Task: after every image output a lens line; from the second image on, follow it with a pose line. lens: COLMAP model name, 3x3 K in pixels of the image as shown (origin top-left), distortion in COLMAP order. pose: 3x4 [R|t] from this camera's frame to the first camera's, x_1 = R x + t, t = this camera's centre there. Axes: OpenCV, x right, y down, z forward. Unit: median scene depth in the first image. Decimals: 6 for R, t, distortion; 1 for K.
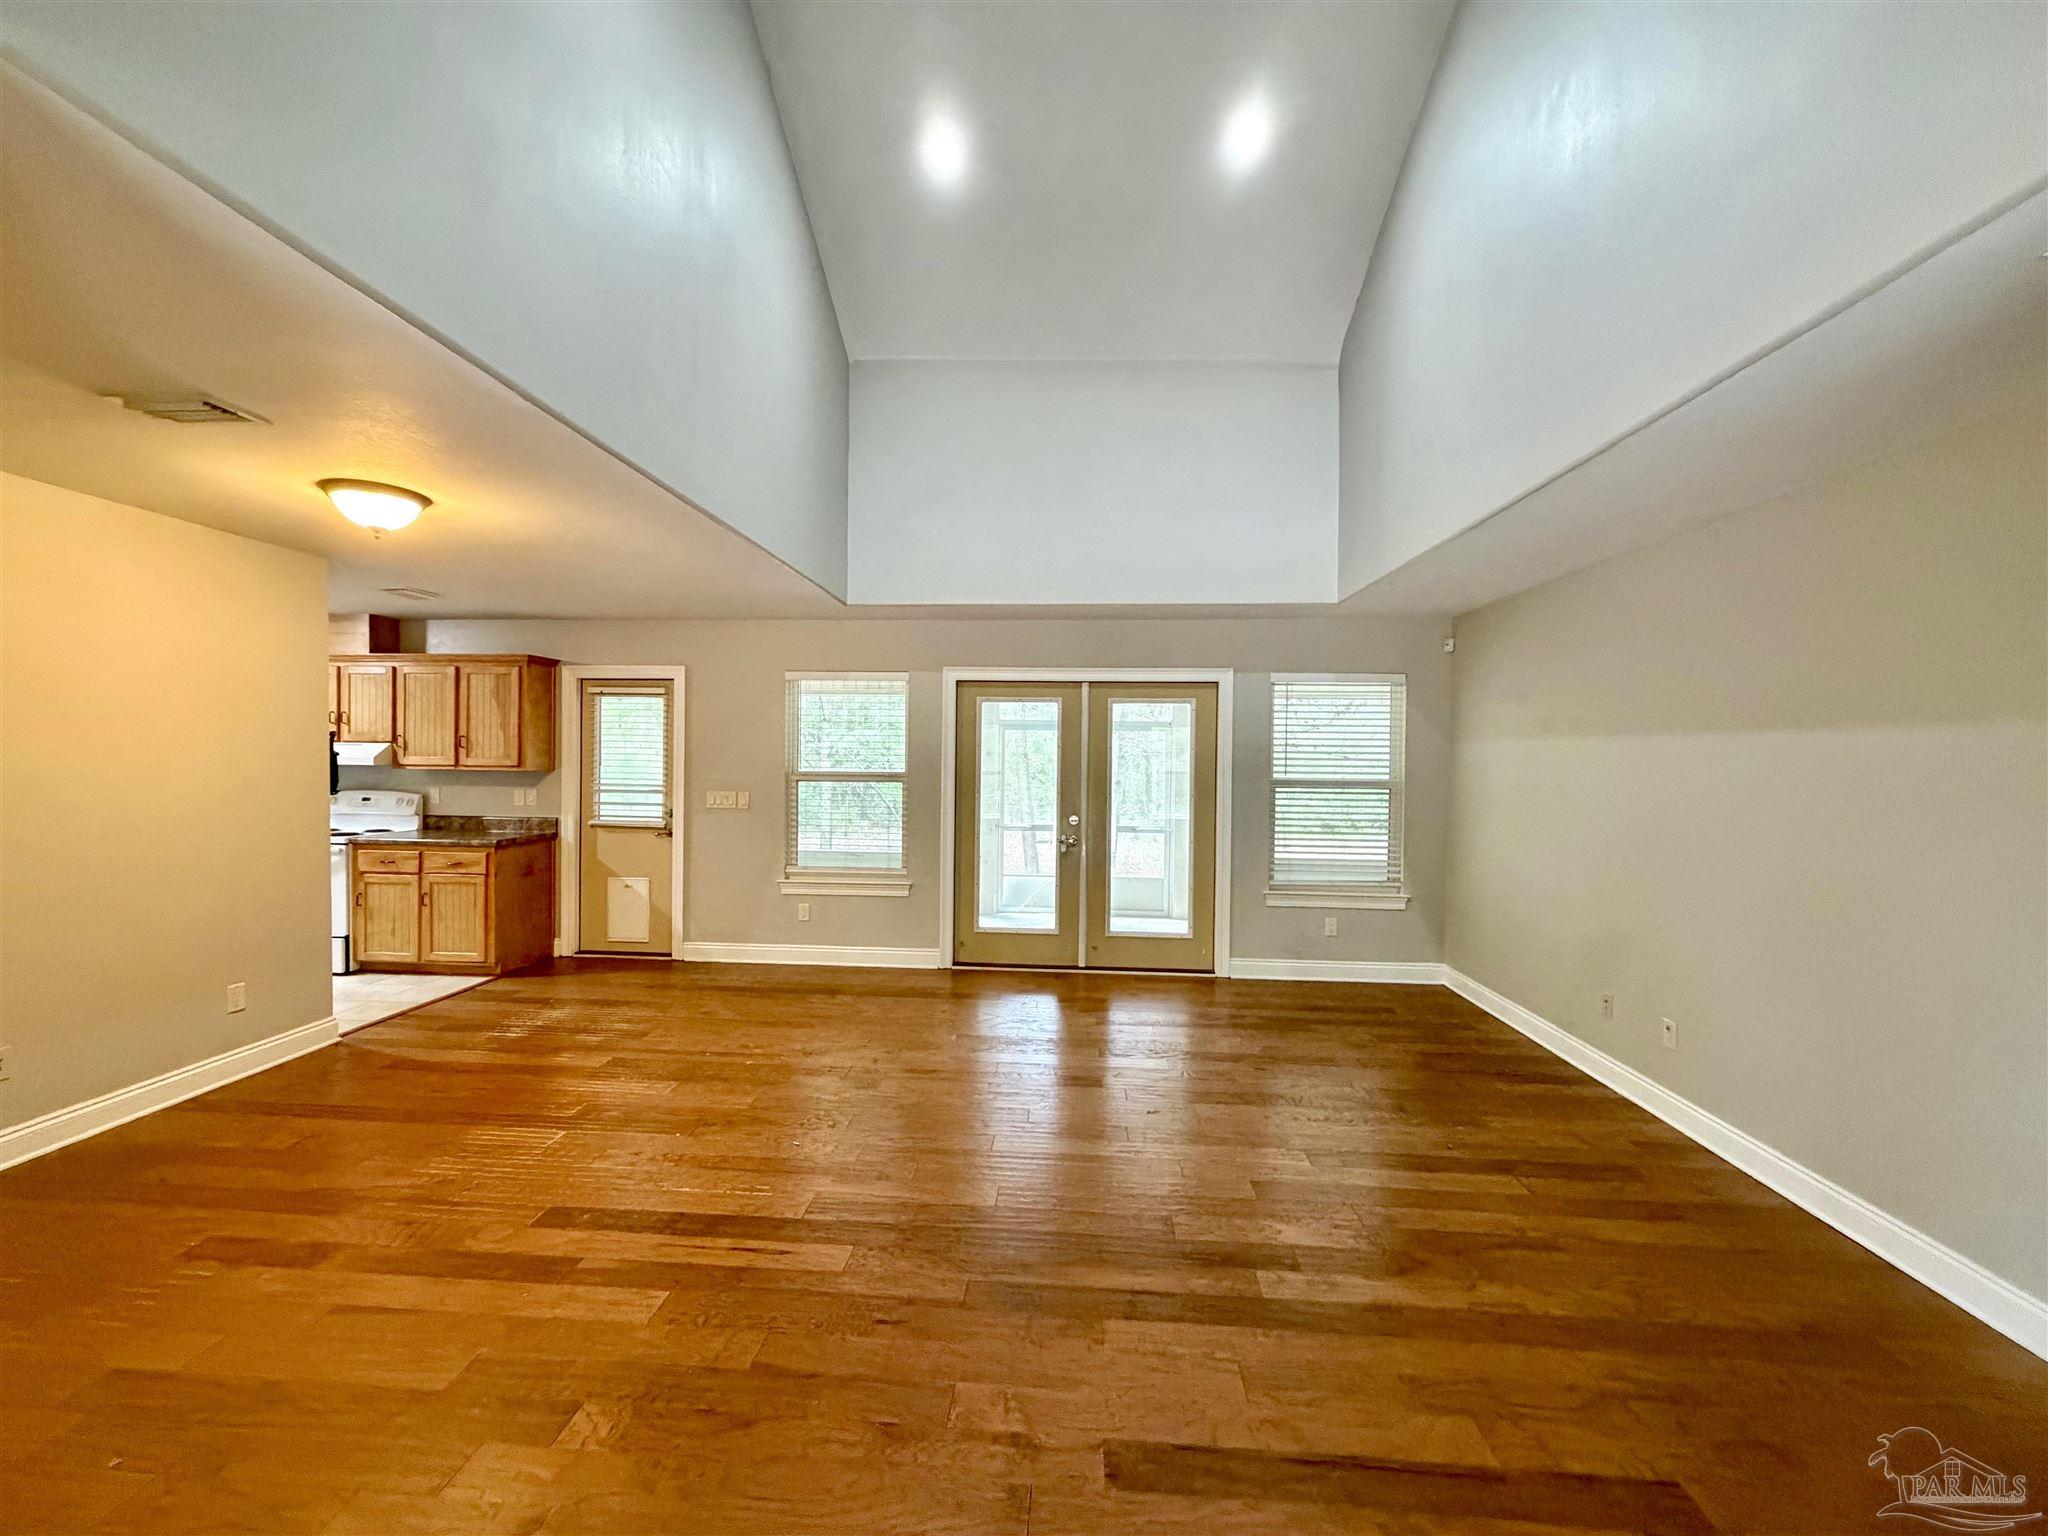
lens RADIAL K [[818.9, 0, 1020.2], [0, 818.9, 768.7], [0, 0, 1]] dist [-0.001904, 0.000539]
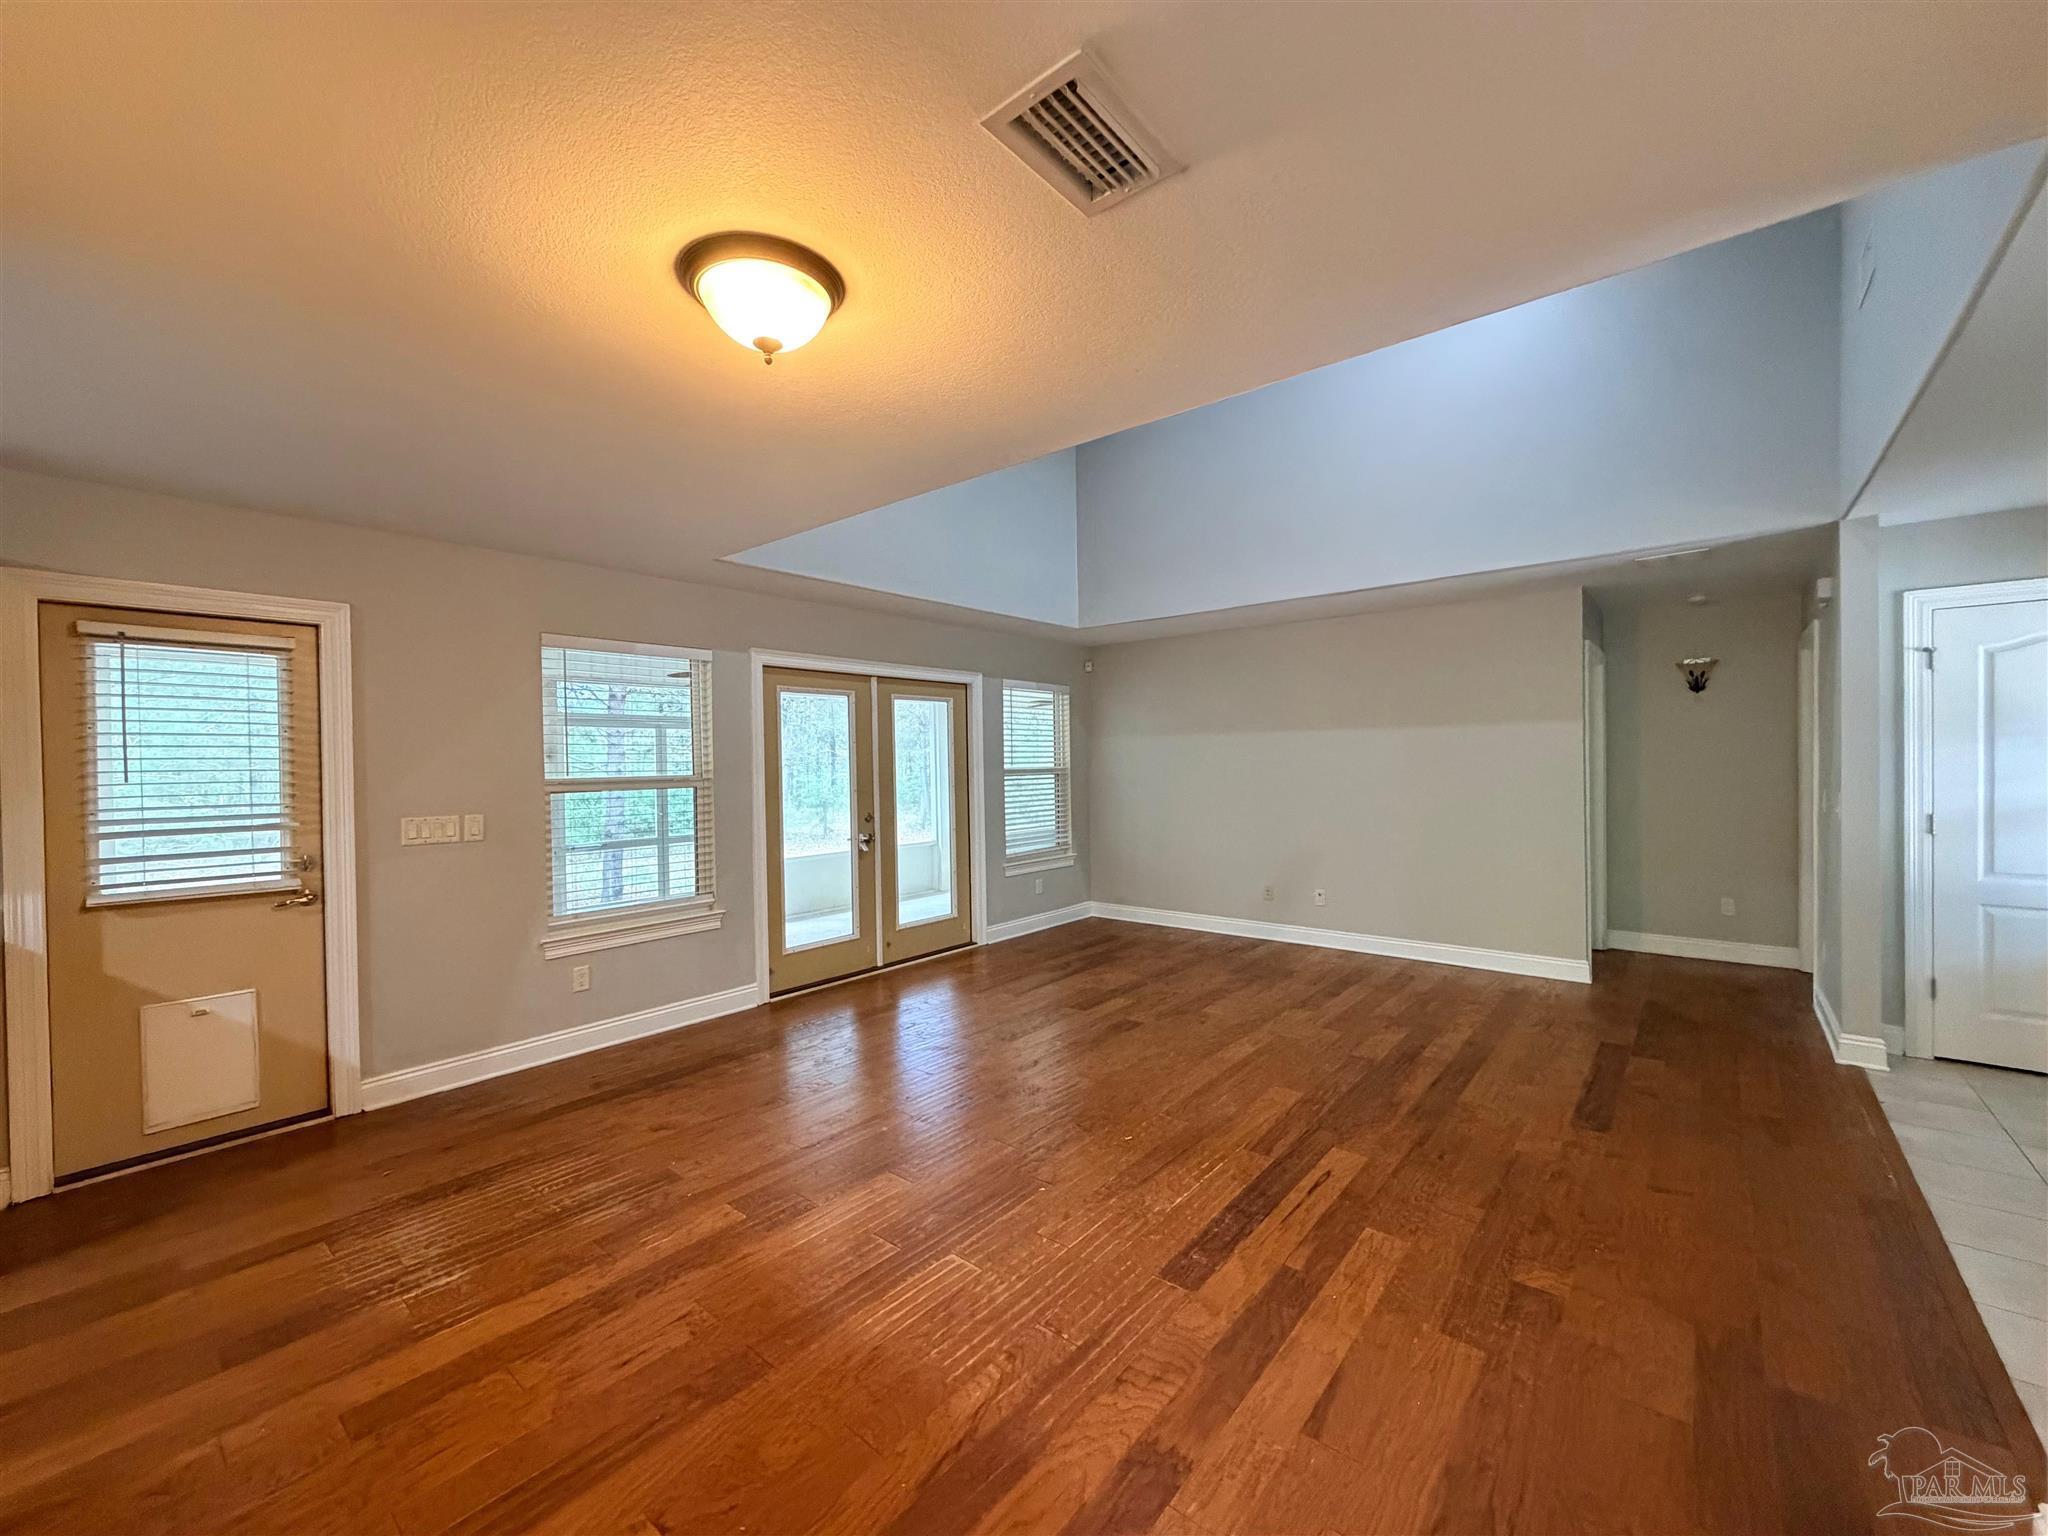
lens RADIAL K [[818.9, 0, 1016.8], [0, 818.9, 768.0], [0, 0, 1]] dist [-0.001904, 0.000539]
pose [[0.585912, -0.027697, 0.809901, -0.620687], [0.034306, 0.999368, 0.009358, 0.000920], [-0.809648, 0.022301, 0.586492, 0.287731]]
